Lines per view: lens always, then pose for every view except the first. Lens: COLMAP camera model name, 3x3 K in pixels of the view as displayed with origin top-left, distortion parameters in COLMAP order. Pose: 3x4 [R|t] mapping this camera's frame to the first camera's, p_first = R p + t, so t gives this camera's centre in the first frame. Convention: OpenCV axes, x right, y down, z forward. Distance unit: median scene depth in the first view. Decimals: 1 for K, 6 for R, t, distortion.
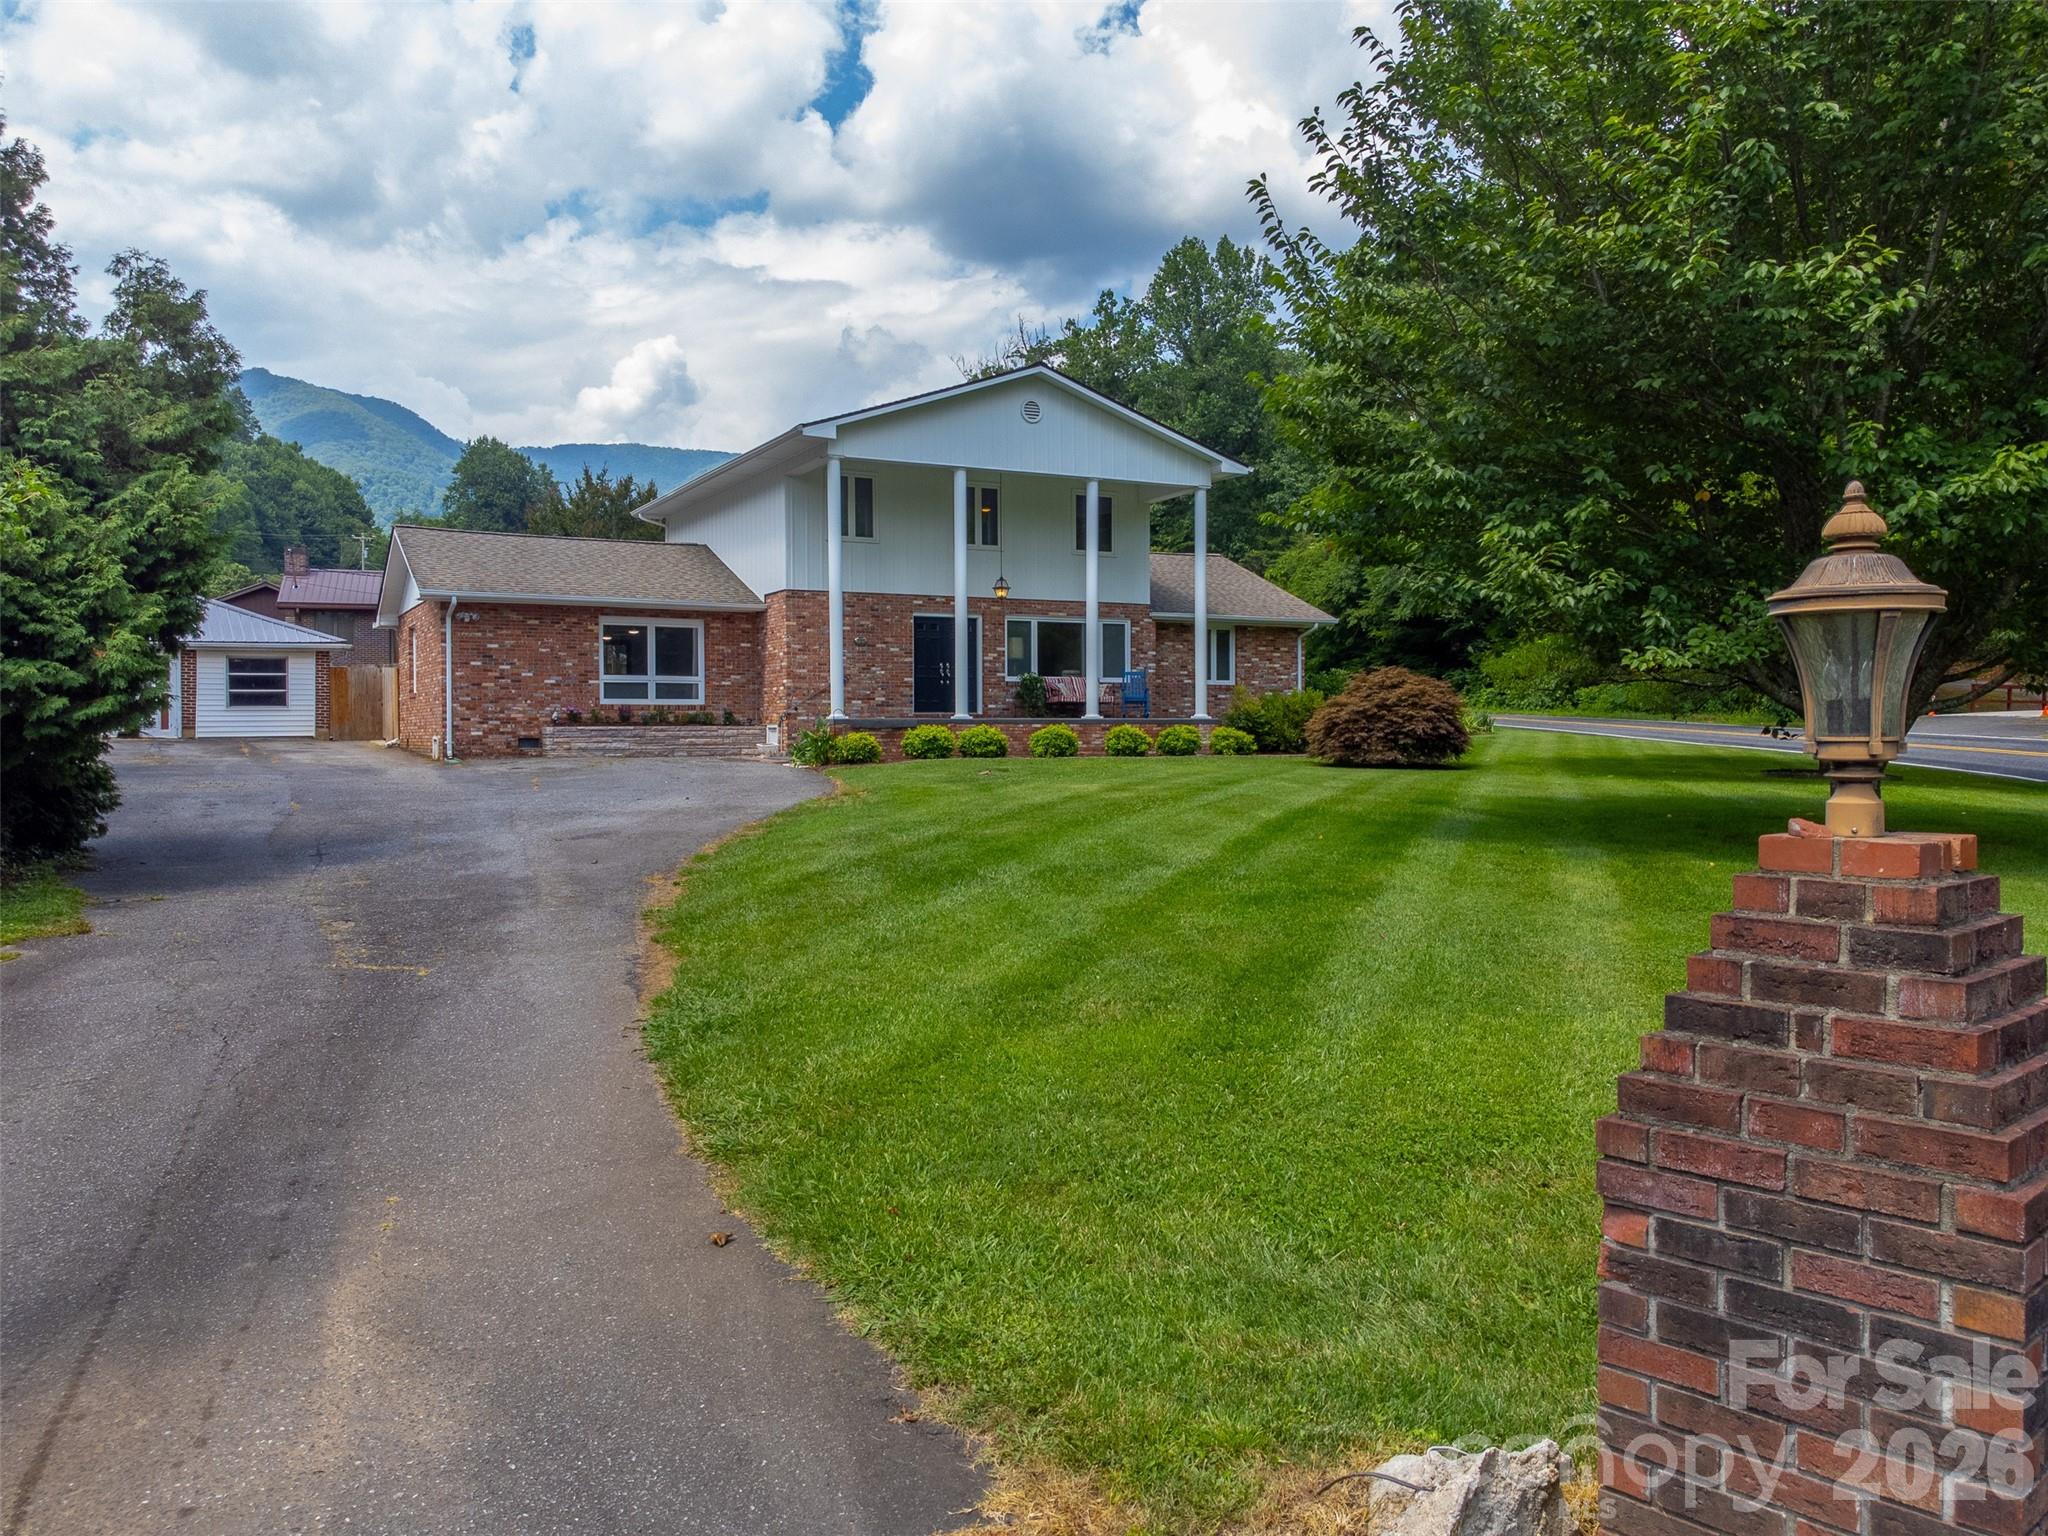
lens RADIAL K [[1533.7, 0, 1029.1], [0, 1533.7, 764.7], [0, 0, 1]] dist [0.107416, -0.235839]
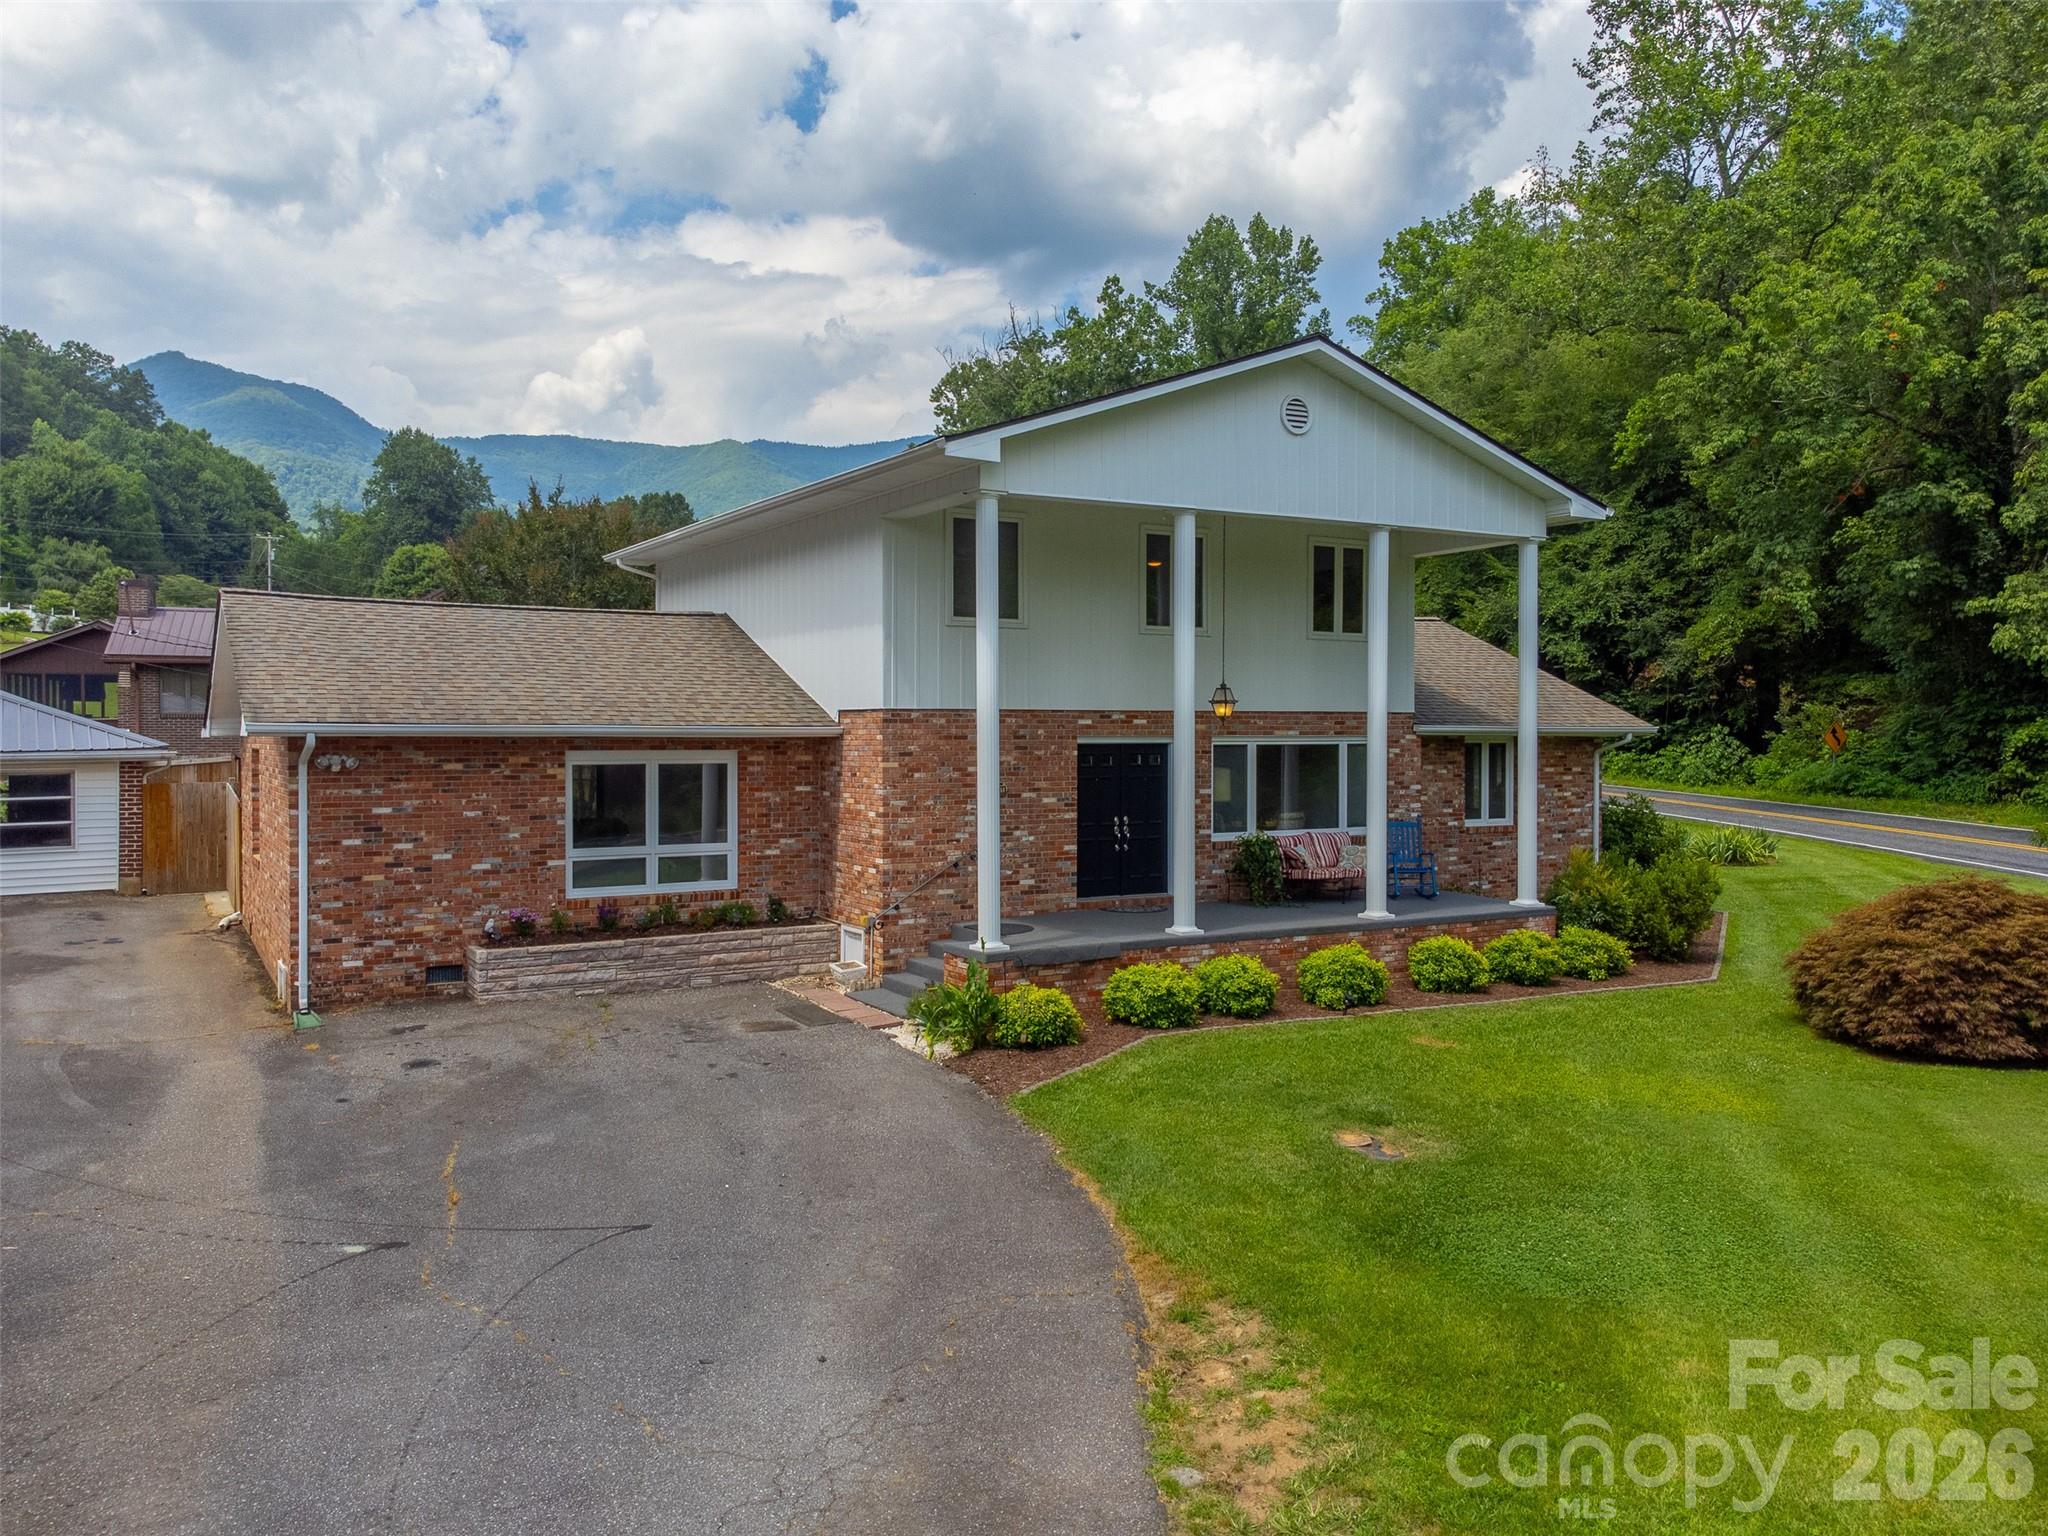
lens RADIAL K [[1531.3, 0, 1024.0], [0, 1531.3, 768.0], [0, 0, 1]] dist [0.055694, -0.064799]
pose [[0.999145, 0.005598, 0.040952, -0.122513], [-0.005780, 0.999974, 0.004333, -0.090258], [-0.040926, -0.004566, 0.999152, 0.388893]]
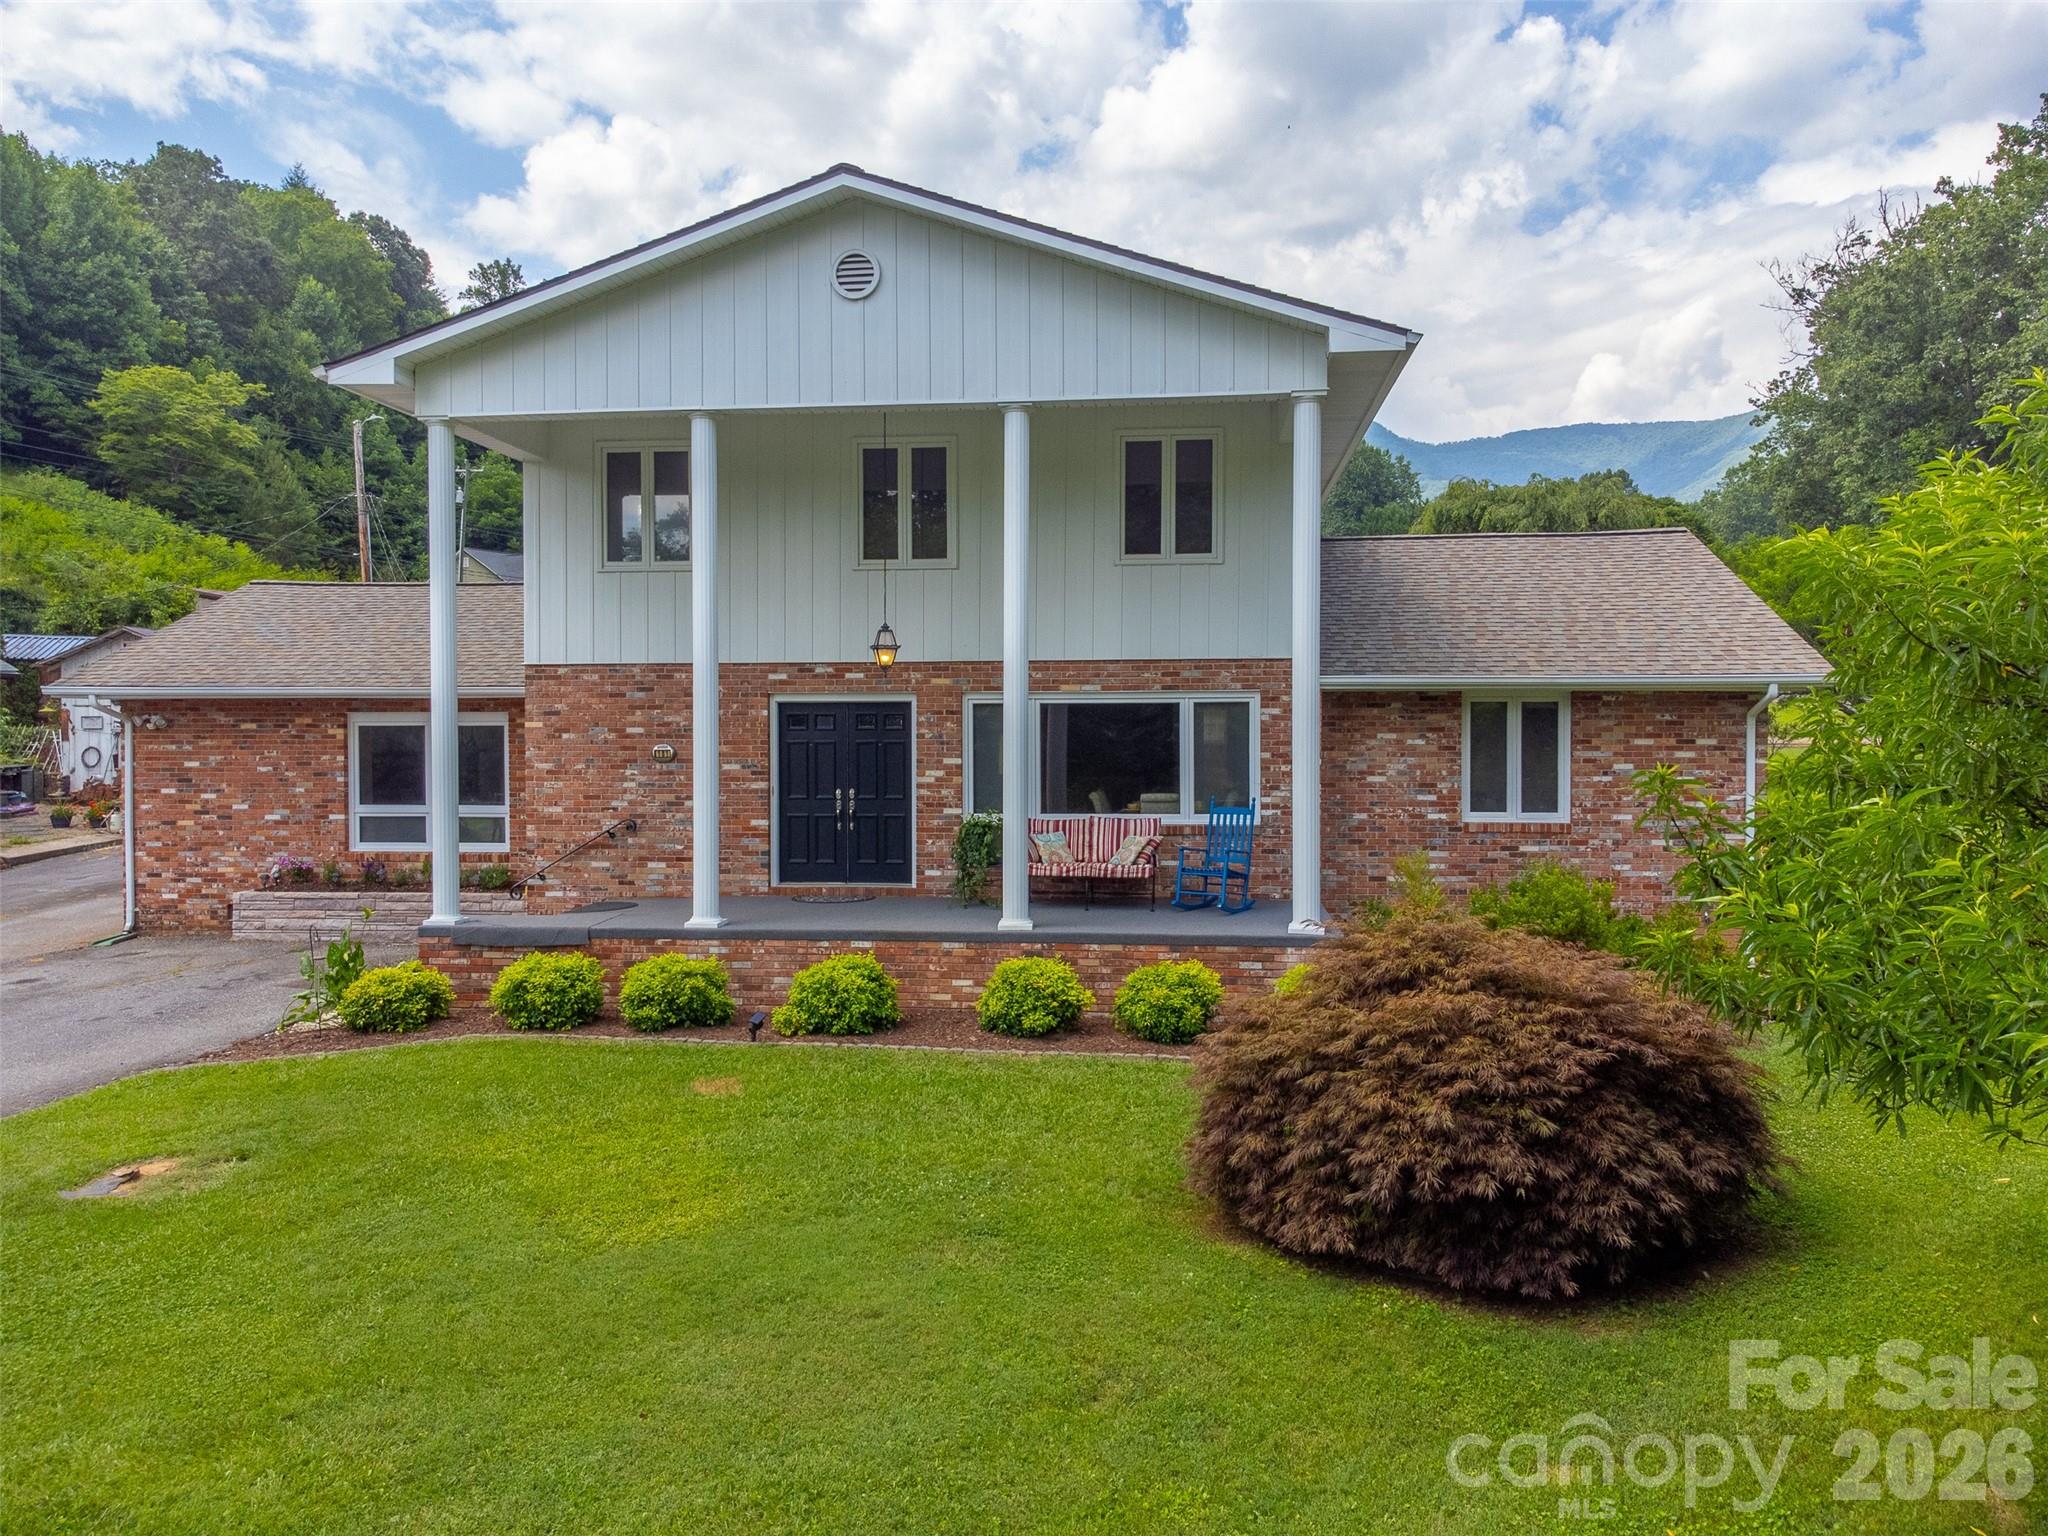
lens RADIAL K [[1531.3, 0, 1024.0], [0, 1531.3, 768.0], [0, 0, 1]] dist [0.055694, -0.064799]
pose [[0.821934, 0.018824, -0.569271, 0.299419], [-0.013171, 0.999815, 0.014043, -0.083301], [0.569430, -0.004045, 0.822030, 0.617291]]
